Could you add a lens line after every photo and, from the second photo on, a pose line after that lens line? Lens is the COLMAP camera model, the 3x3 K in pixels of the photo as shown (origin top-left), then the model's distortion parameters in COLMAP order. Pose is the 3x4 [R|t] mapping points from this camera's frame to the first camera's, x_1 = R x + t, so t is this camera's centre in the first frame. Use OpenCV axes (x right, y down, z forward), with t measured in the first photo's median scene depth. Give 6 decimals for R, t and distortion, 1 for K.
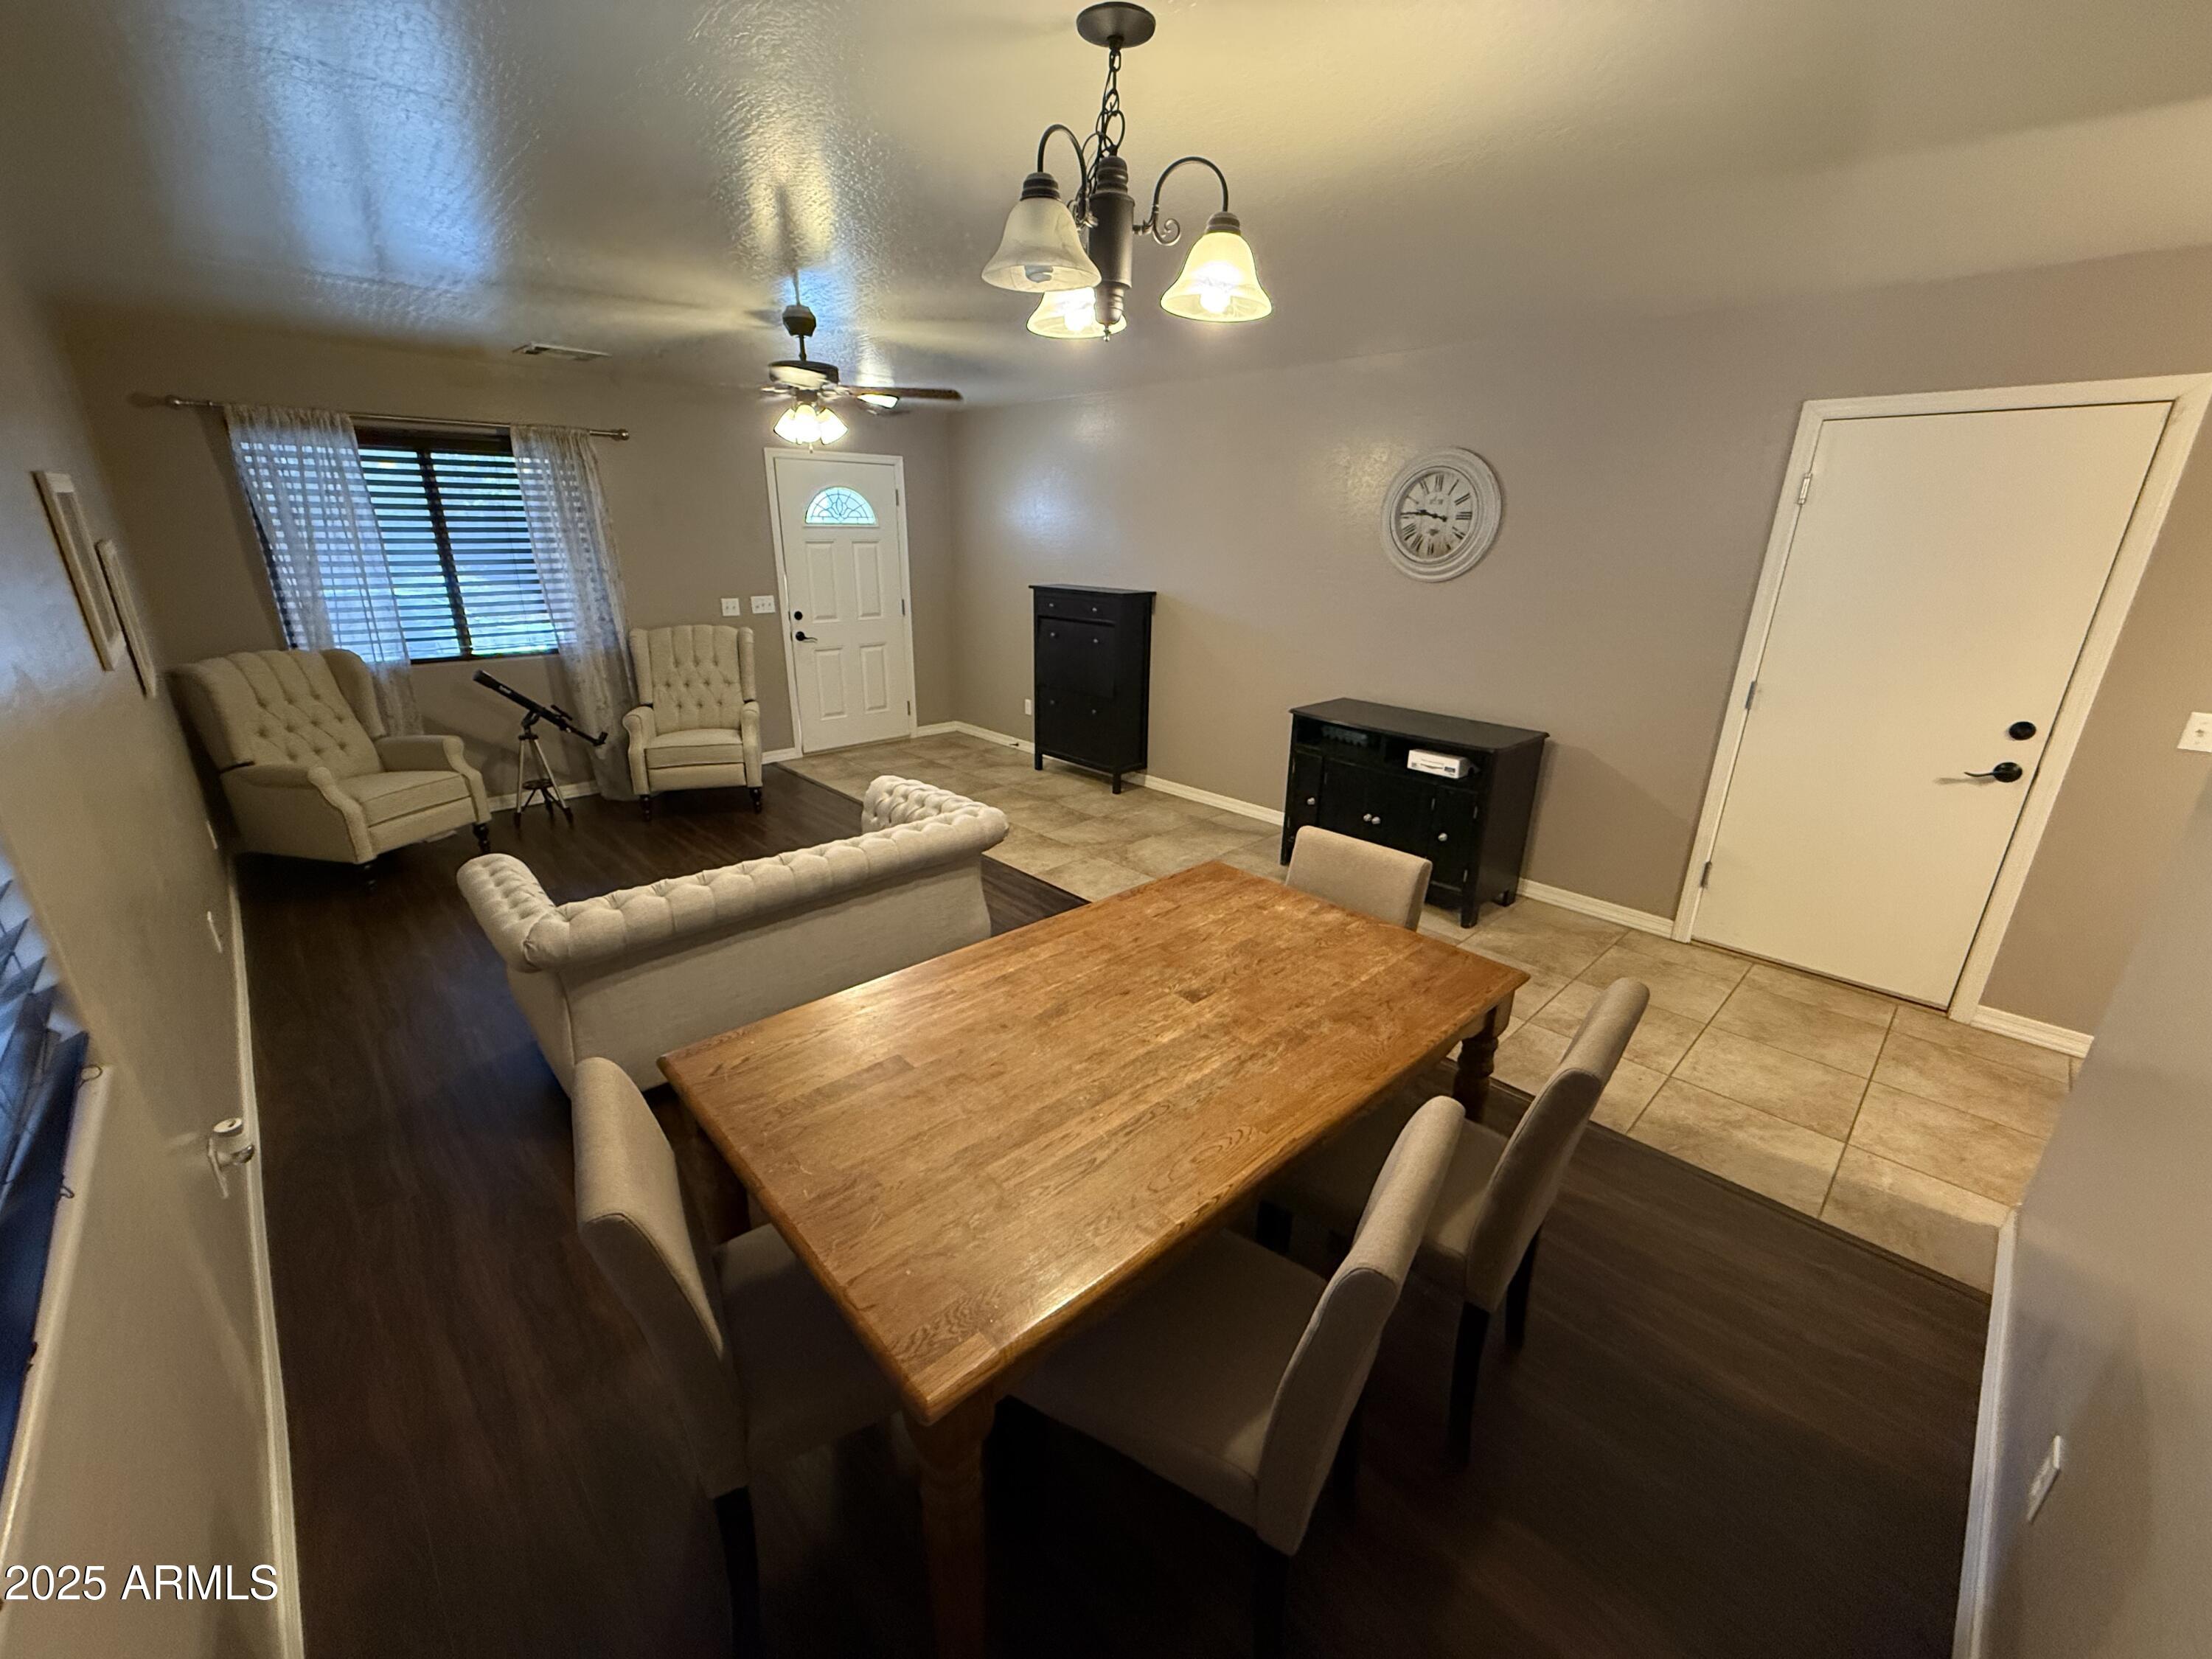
lens RADIAL K [[885.3, 0, 1107.5], [0, 885.3, 828.1], [0, 0, 1]] dist [0.001670, 0.000087]
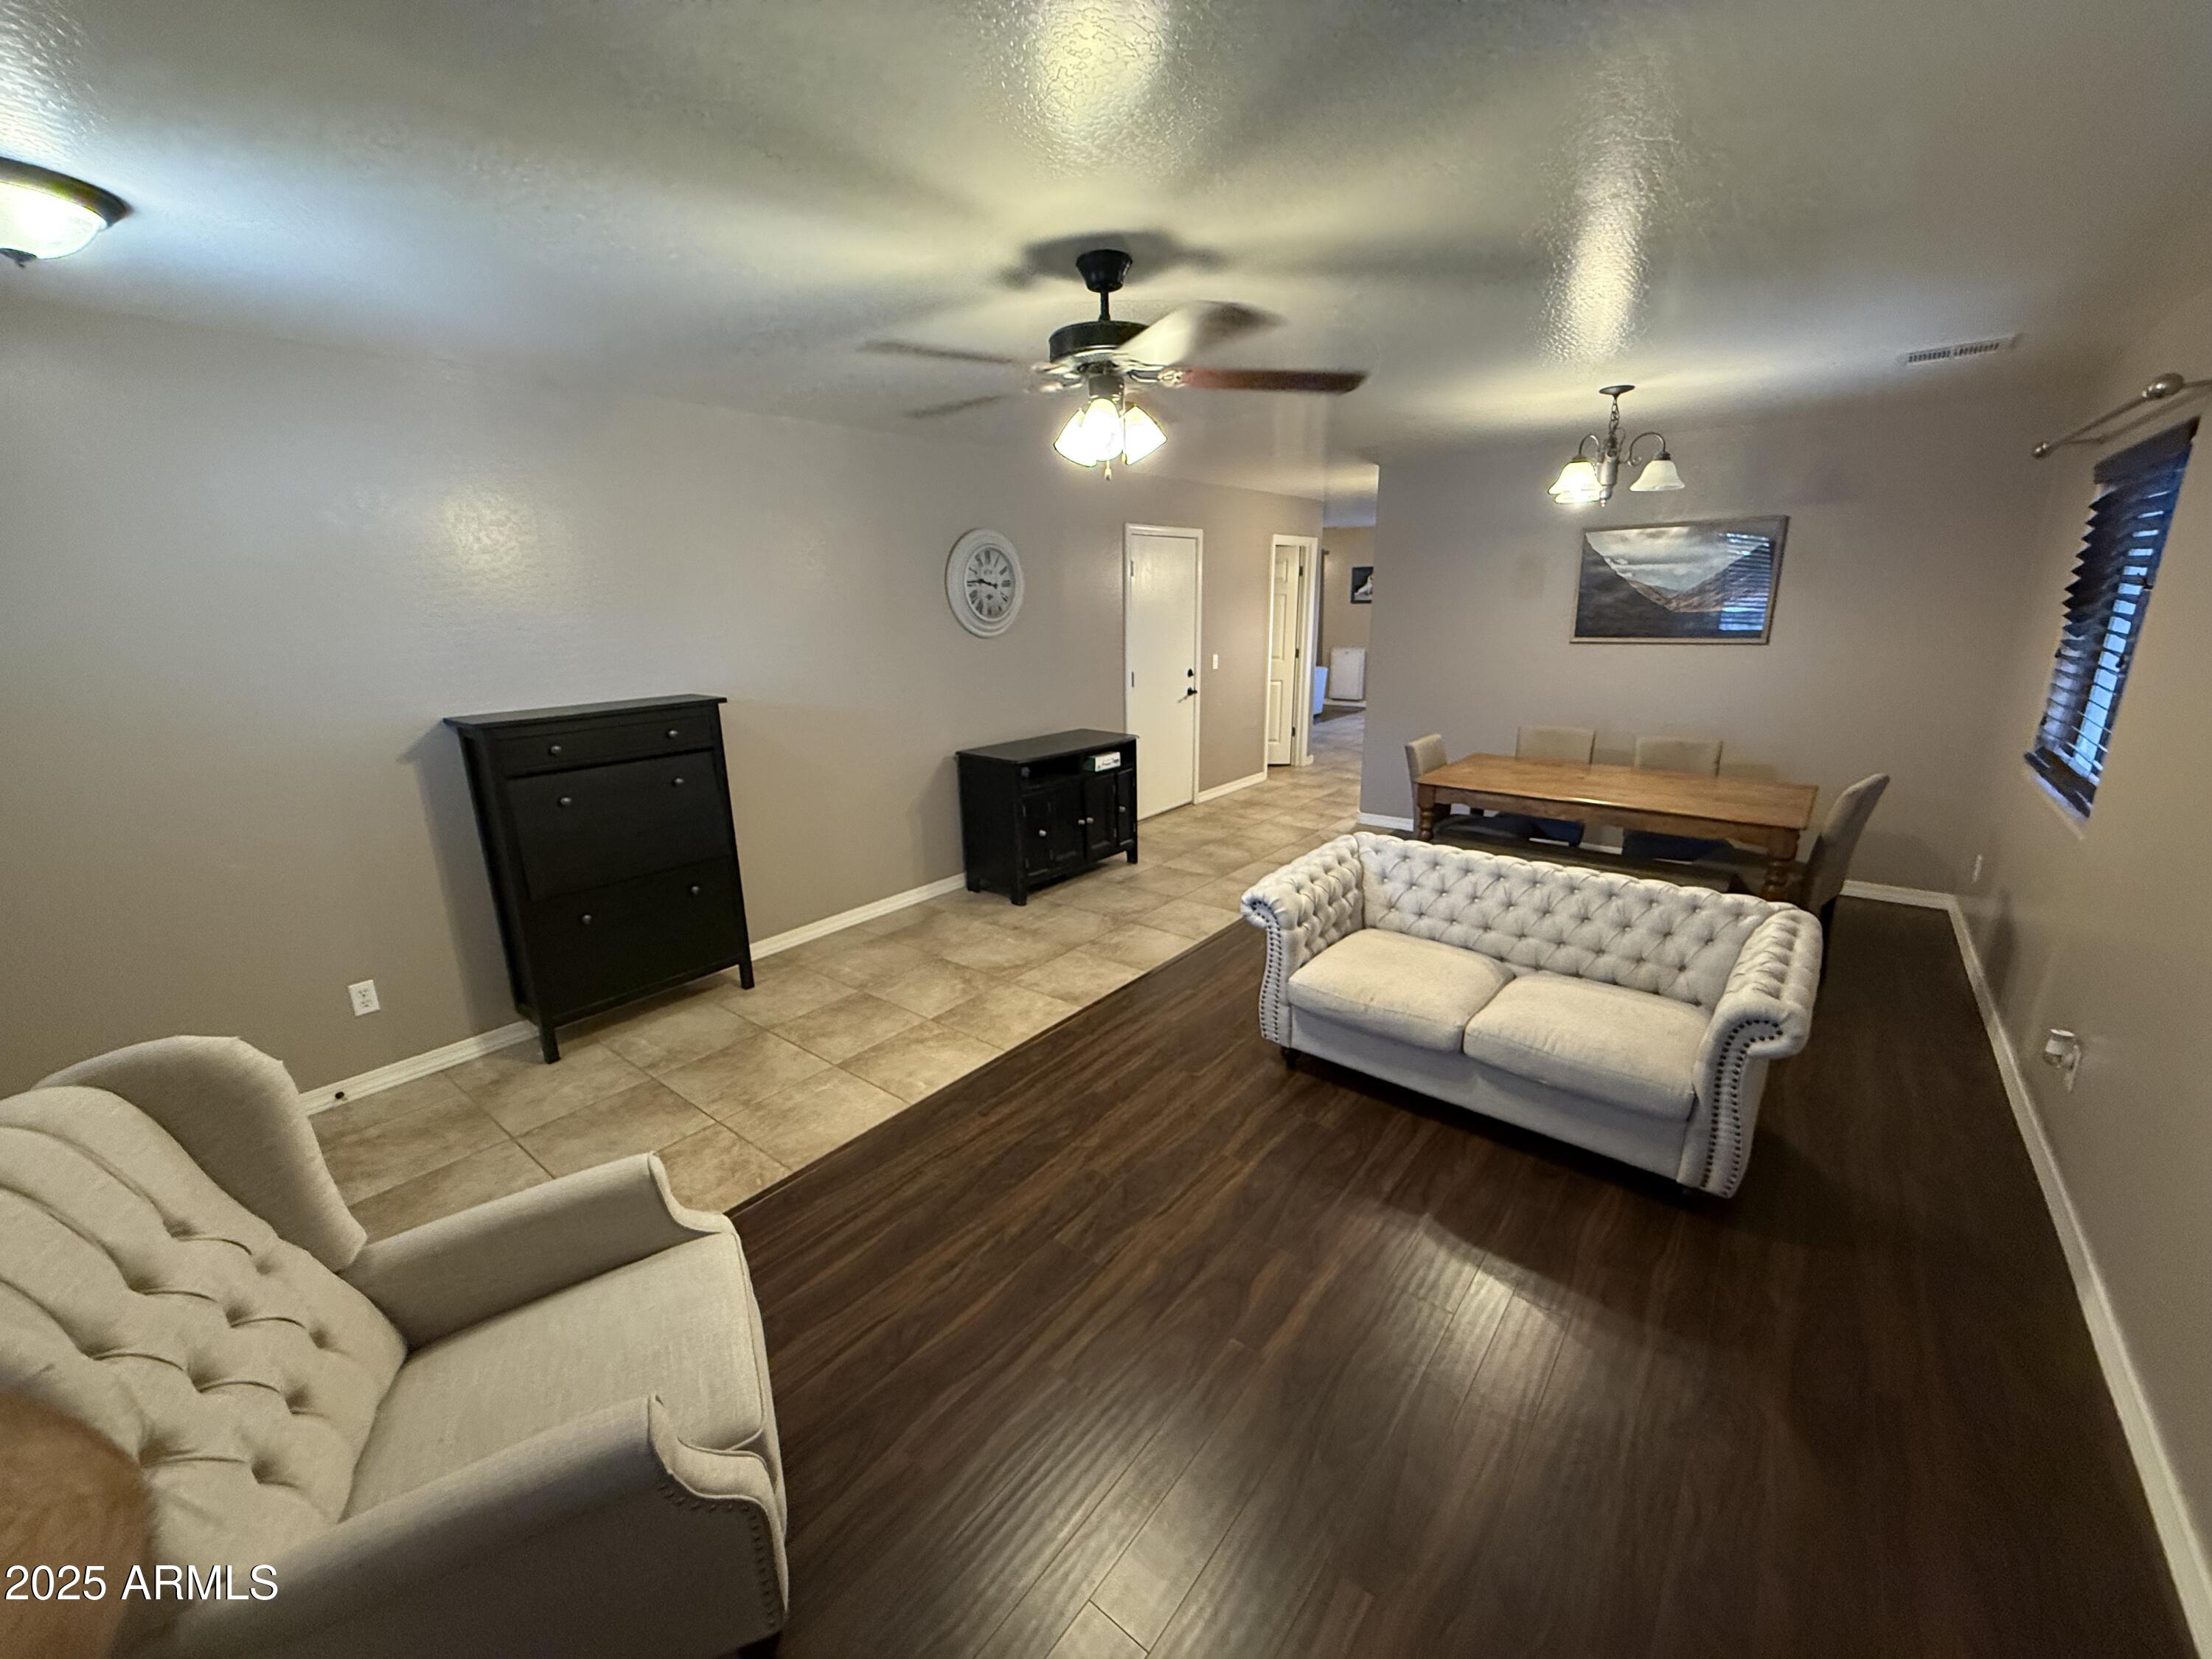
lens RADIAL K [[885.3, 0, 1109.4], [0, 885.3, 829.4], [0, 0, 1]] dist [0.001670, 0.000087]
pose [[-0.136894, -0.267239, 0.953857, -0.814142], [0.333486, 0.894281, 0.298409, -0.327062], [-0.932763, 0.358949, -0.033302, 0.919159]]
